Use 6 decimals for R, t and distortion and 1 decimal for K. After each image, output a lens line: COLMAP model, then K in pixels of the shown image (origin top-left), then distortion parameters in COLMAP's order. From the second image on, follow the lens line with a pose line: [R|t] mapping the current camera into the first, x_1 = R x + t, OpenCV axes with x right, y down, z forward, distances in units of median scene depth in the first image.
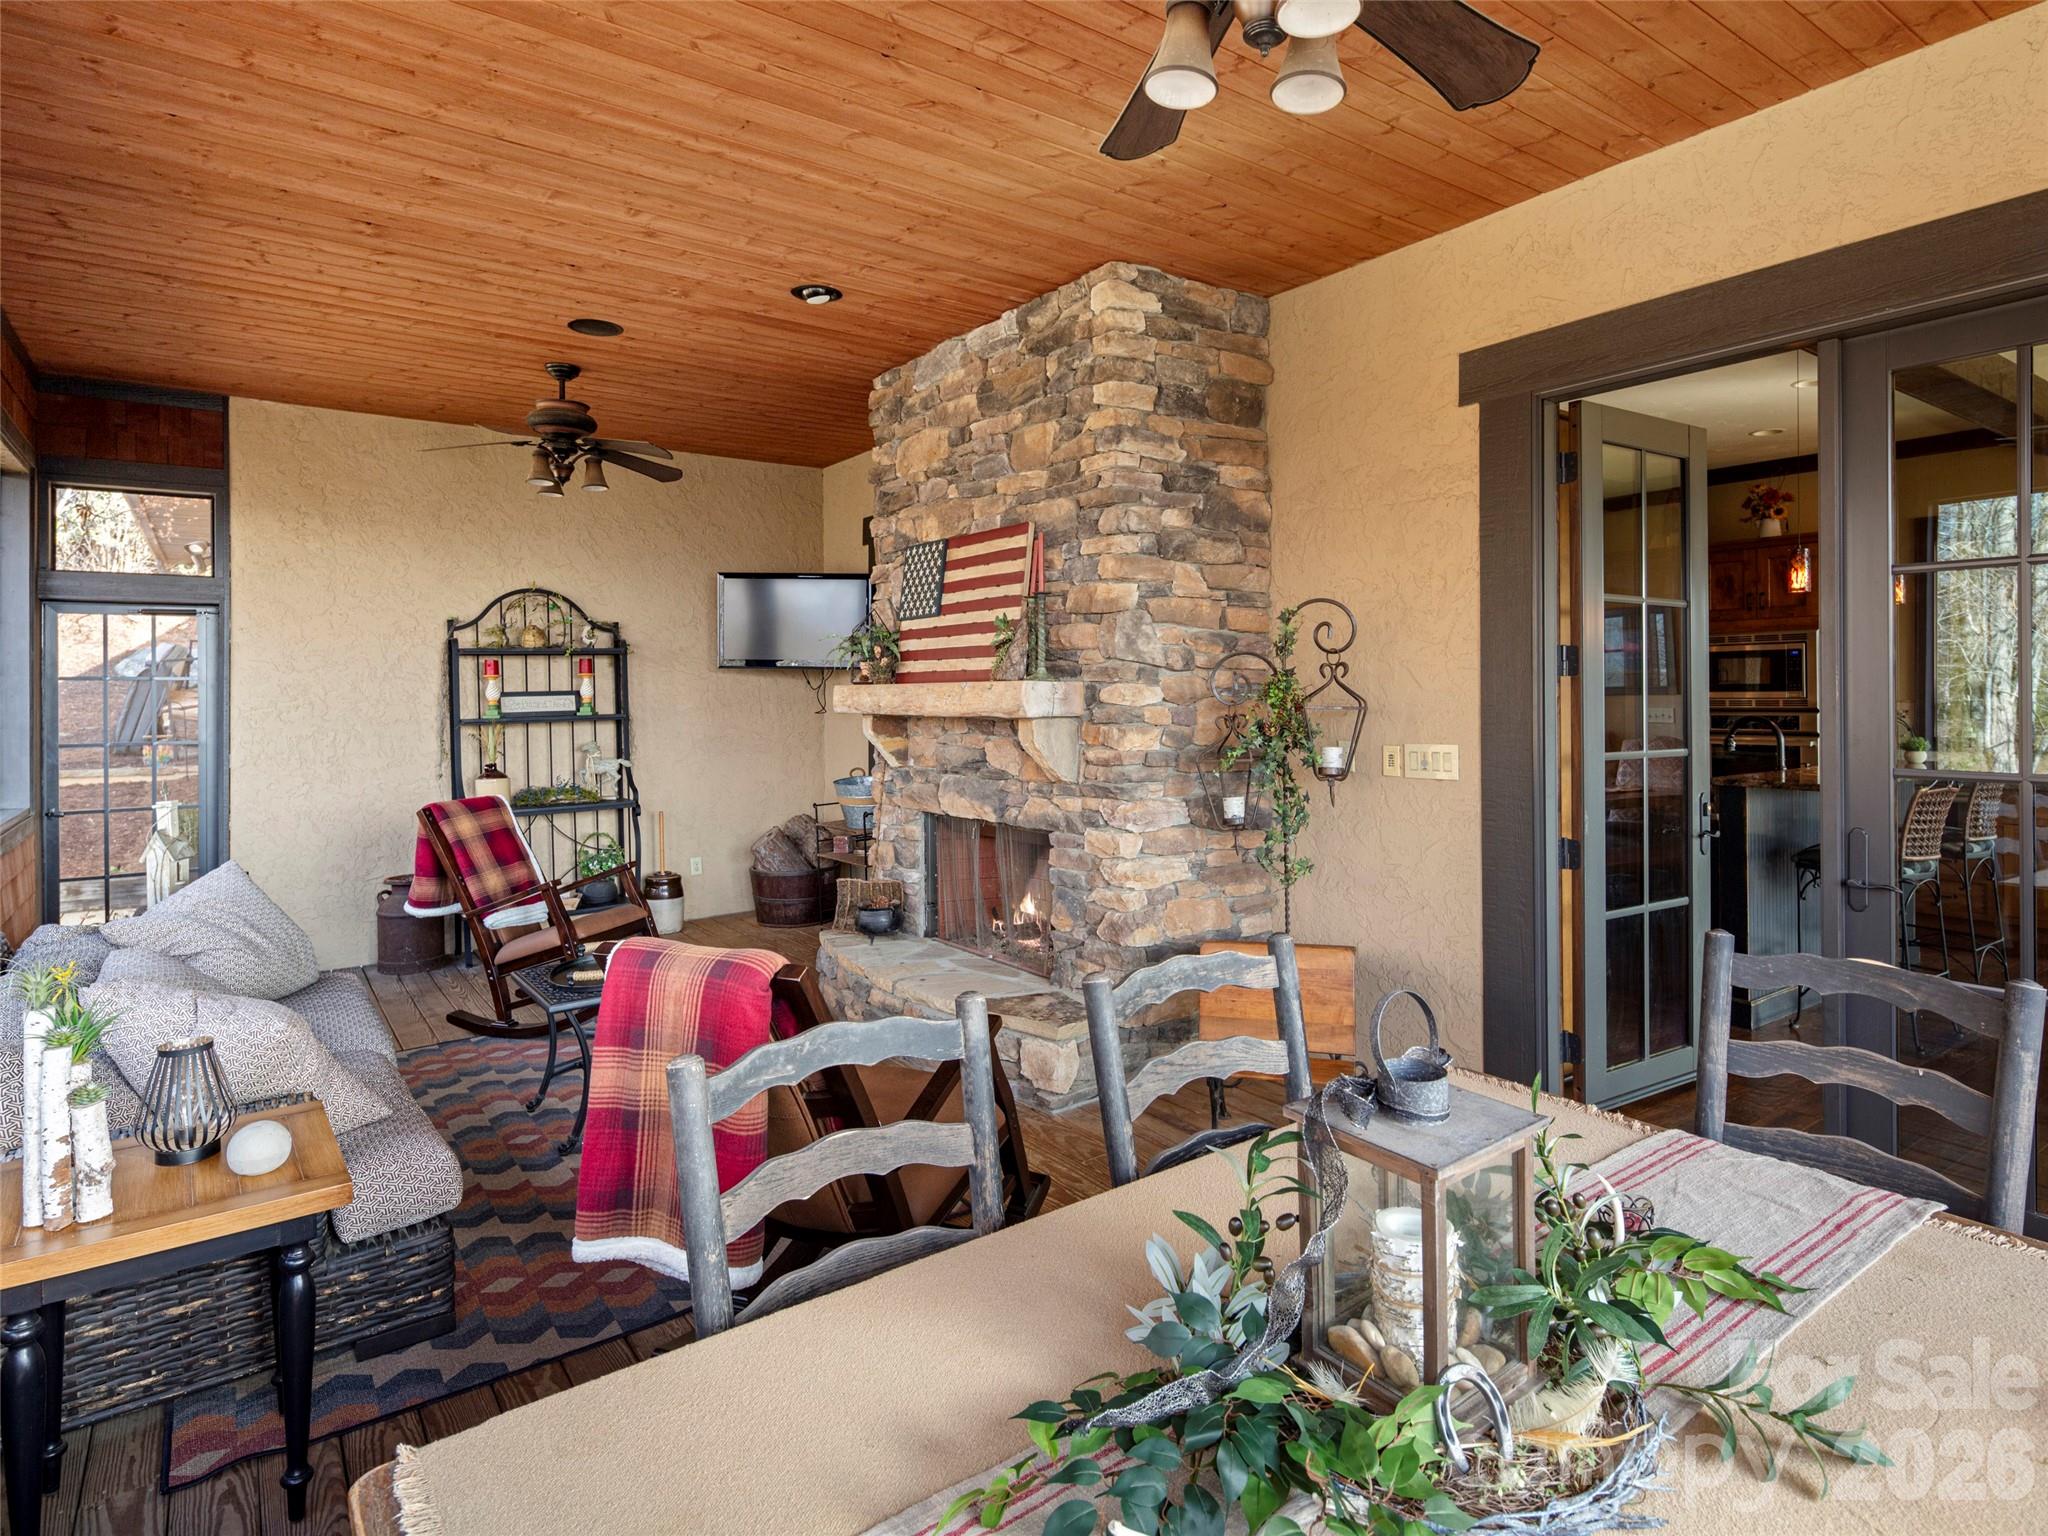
lens RADIAL K [[1121.7, 0, 1027.7], [0, 1121.7, 757.8], [0, 0, 1]] dist [0.006729, -0.004819]
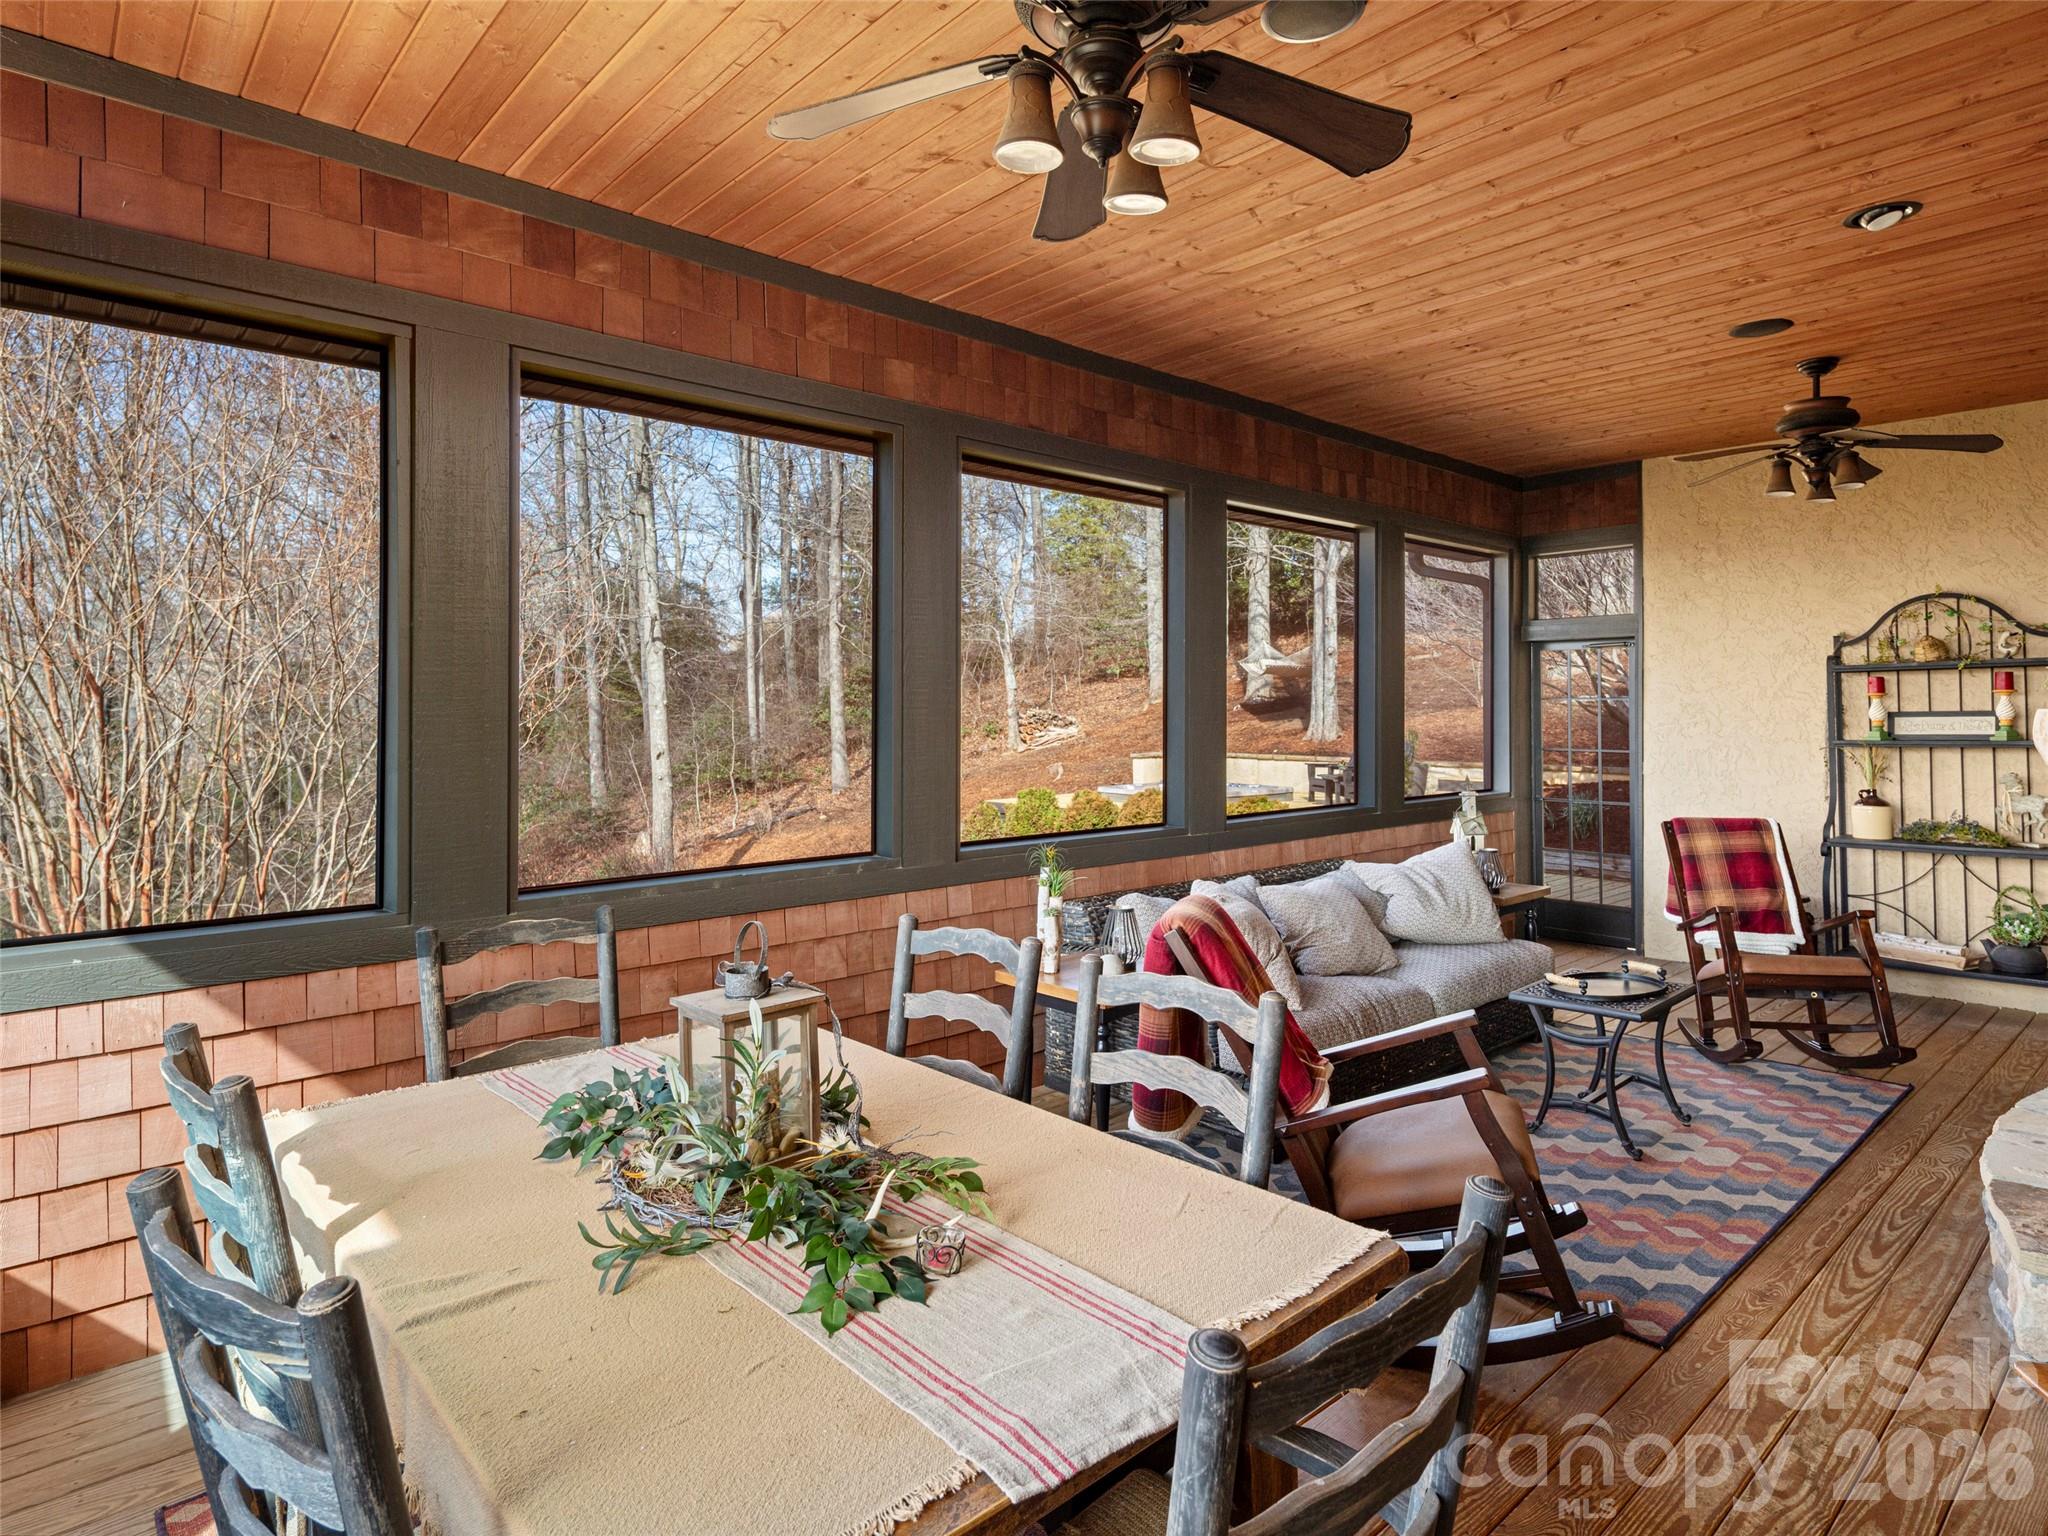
lens RADIAL K [[1121.7, 0, 1030.6], [0, 1121.7, 762.7], [0, 0, 1]] dist [0.006729, -0.004819]
pose [[0.096630, 0.055323, -0.993782, 0.522452], [-0.060647, 0.996926, 0.049601, -0.029573], [0.993471, 0.055476, 0.099688, 0.323622]]
